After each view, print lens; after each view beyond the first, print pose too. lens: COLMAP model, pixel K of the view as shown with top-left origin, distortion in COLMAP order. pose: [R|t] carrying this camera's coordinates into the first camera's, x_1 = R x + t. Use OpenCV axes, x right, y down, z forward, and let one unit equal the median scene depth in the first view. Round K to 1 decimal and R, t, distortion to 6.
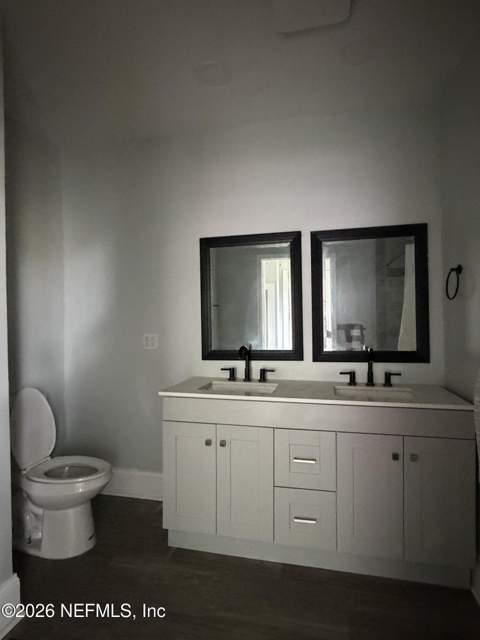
lens RADIAL K [[358.3, 0, 240.0], [0, 358.3, 320.0], [0, 0, 1]] dist [-0.029218, -0.000769]
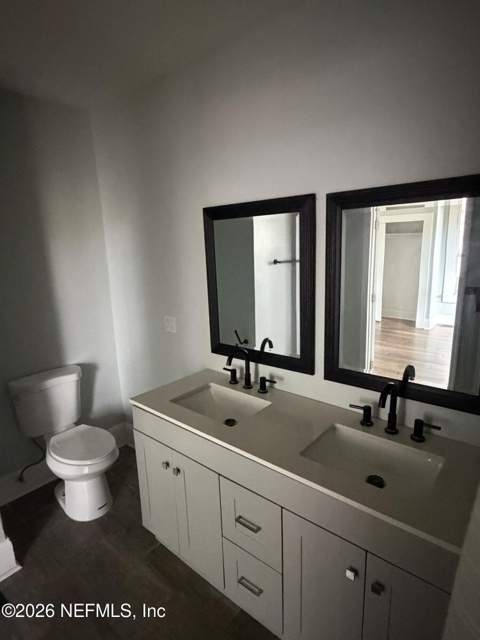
lens RADIAL K [[358.3, 0, 240.0], [0, 358.3, 320.0], [0, 0, 1]] dist [-0.029218, -0.000769]
pose [[0.897189, 0.074887, -0.435252, 0.359404], [0.018062, 0.978473, 0.205581, -0.157381], [0.441278, -0.192307, 0.876523, 0.300976]]
